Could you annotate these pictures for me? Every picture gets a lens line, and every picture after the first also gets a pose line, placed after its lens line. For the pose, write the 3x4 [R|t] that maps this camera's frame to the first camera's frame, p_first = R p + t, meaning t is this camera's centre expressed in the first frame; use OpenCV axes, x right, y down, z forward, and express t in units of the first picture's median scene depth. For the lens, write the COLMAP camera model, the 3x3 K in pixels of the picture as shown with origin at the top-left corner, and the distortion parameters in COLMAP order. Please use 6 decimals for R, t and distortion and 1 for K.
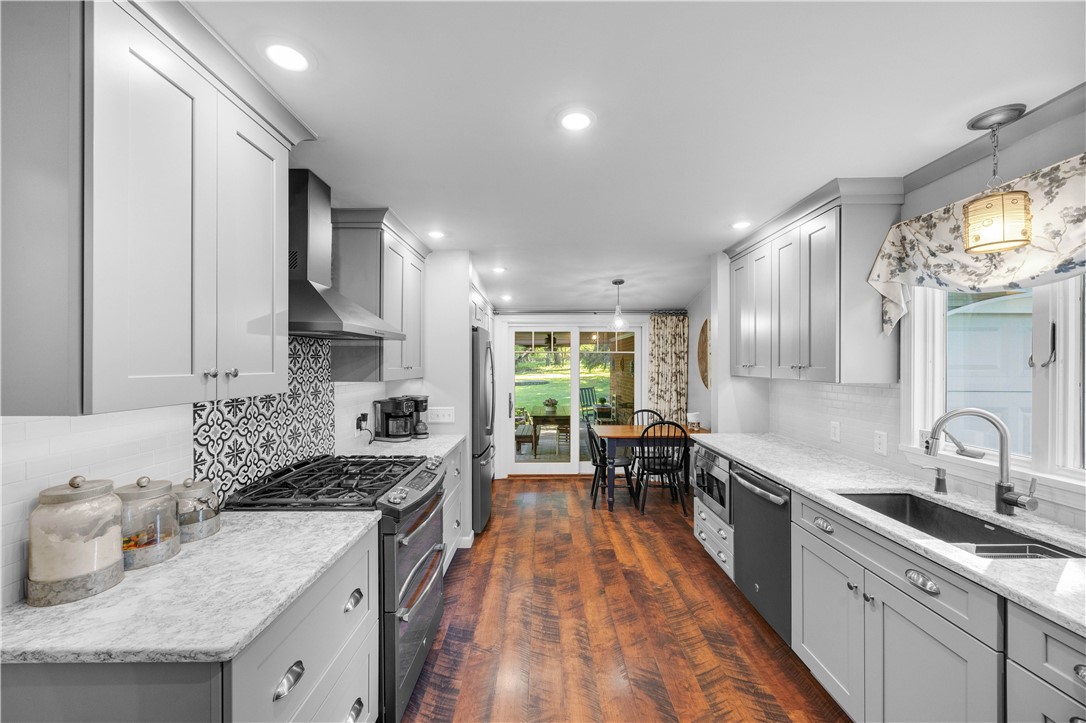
lens RADIAL K [[417.1, 0, 548.9], [0, 417.1, 363.0], [0, 0, 1]] dist [-0.001491, -0.000252]
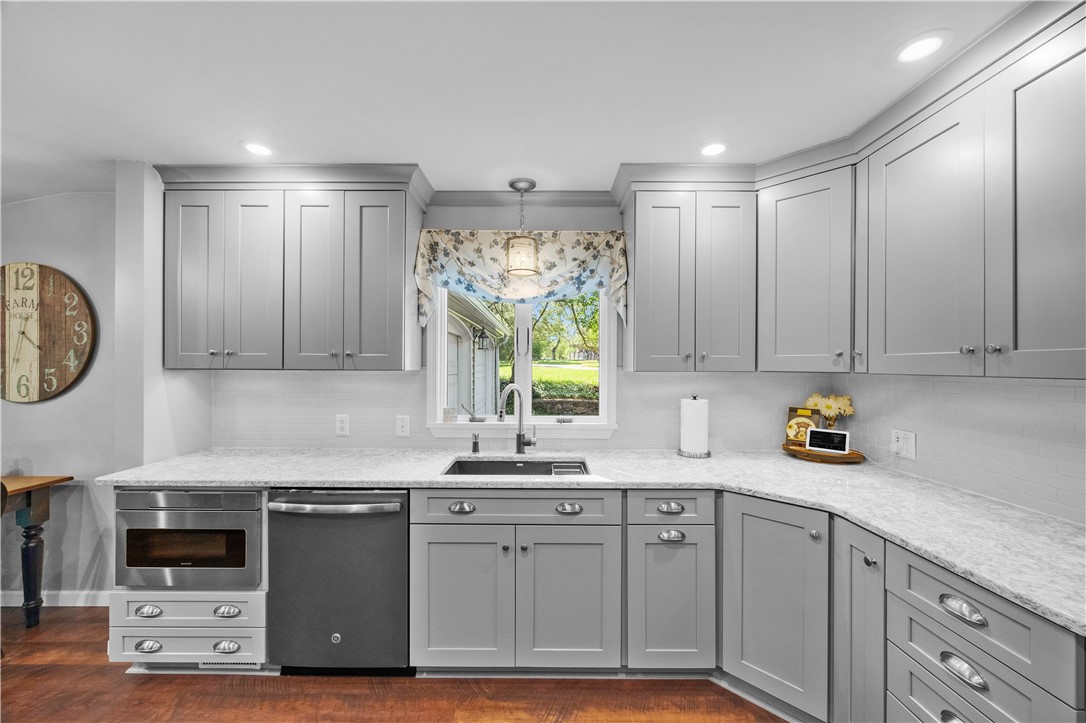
lens RADIAL K [[417.1, 0, 542.3], [0, 417.1, 364.2], [0, 0, 1]] dist [-0.001491, -0.000252]
pose [[0.015376, 0.003302, 0.999876, -0.284222], [-0.004272, 0.999986, -0.003236, 0.034911], [-0.999873, -0.004222, 0.015390, 0.647235]]
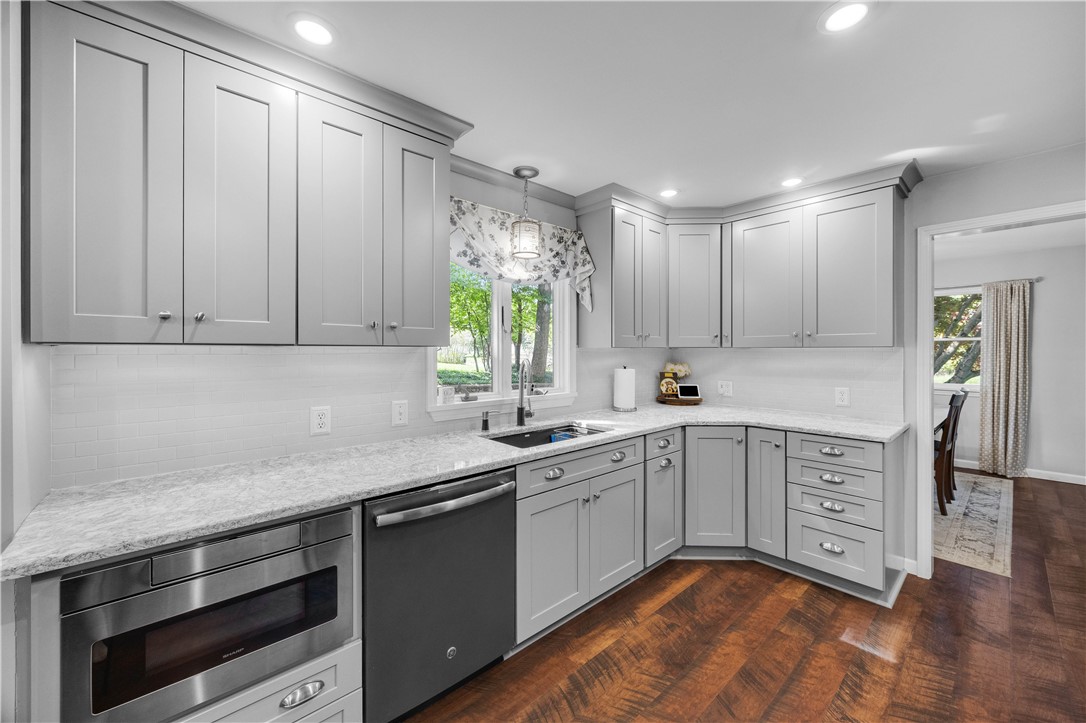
lens RADIAL K [[417.1, 0, 554.3], [0, 417.1, 349.9], [0, 0, 1]] dist [-0.001491, -0.000252]
pose [[-0.665576, 0.001099, 0.746329, -0.119093], [0.000324, 0.999999, -0.001184, 0.056327], [-0.746330, -0.000546, -0.665576, 1.406012]]
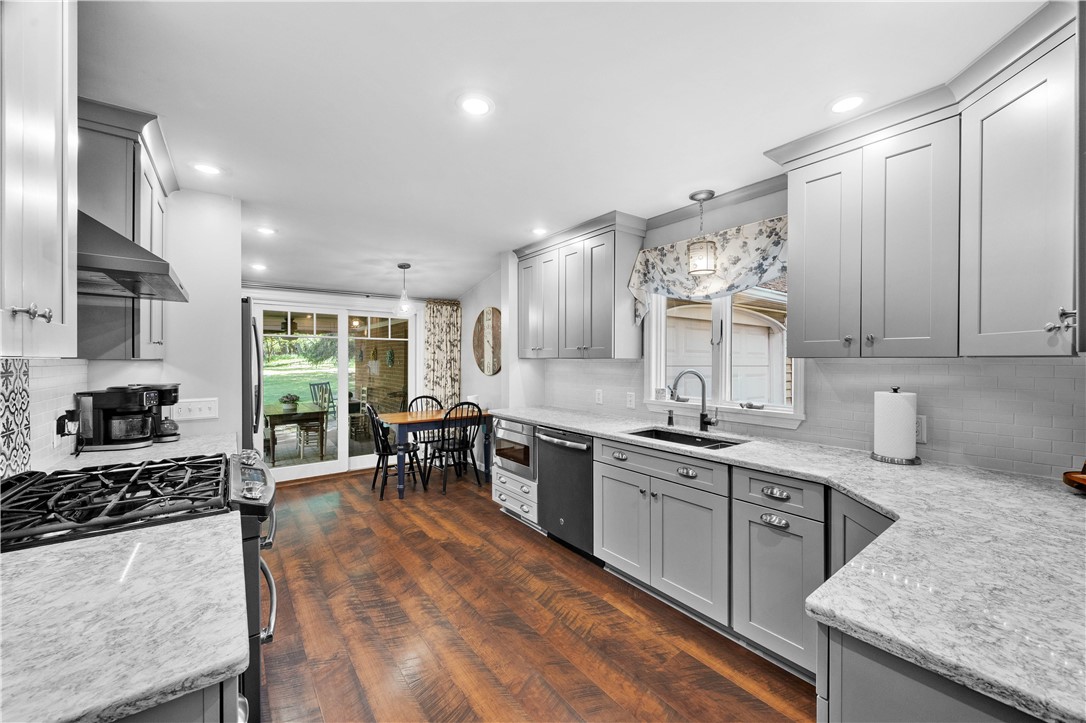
lens RADIAL K [[417.1, 0, 551.8], [0, 417.1, 361.3], [0, 0, 1]] dist [-0.001491, -0.000252]
pose [[0.796677, -0.001563, 0.604403, -0.305342], [-0.001460, 0.999989, 0.004511, 0.051929], [-0.604403, -0.004477, 0.796666, 0.015736]]
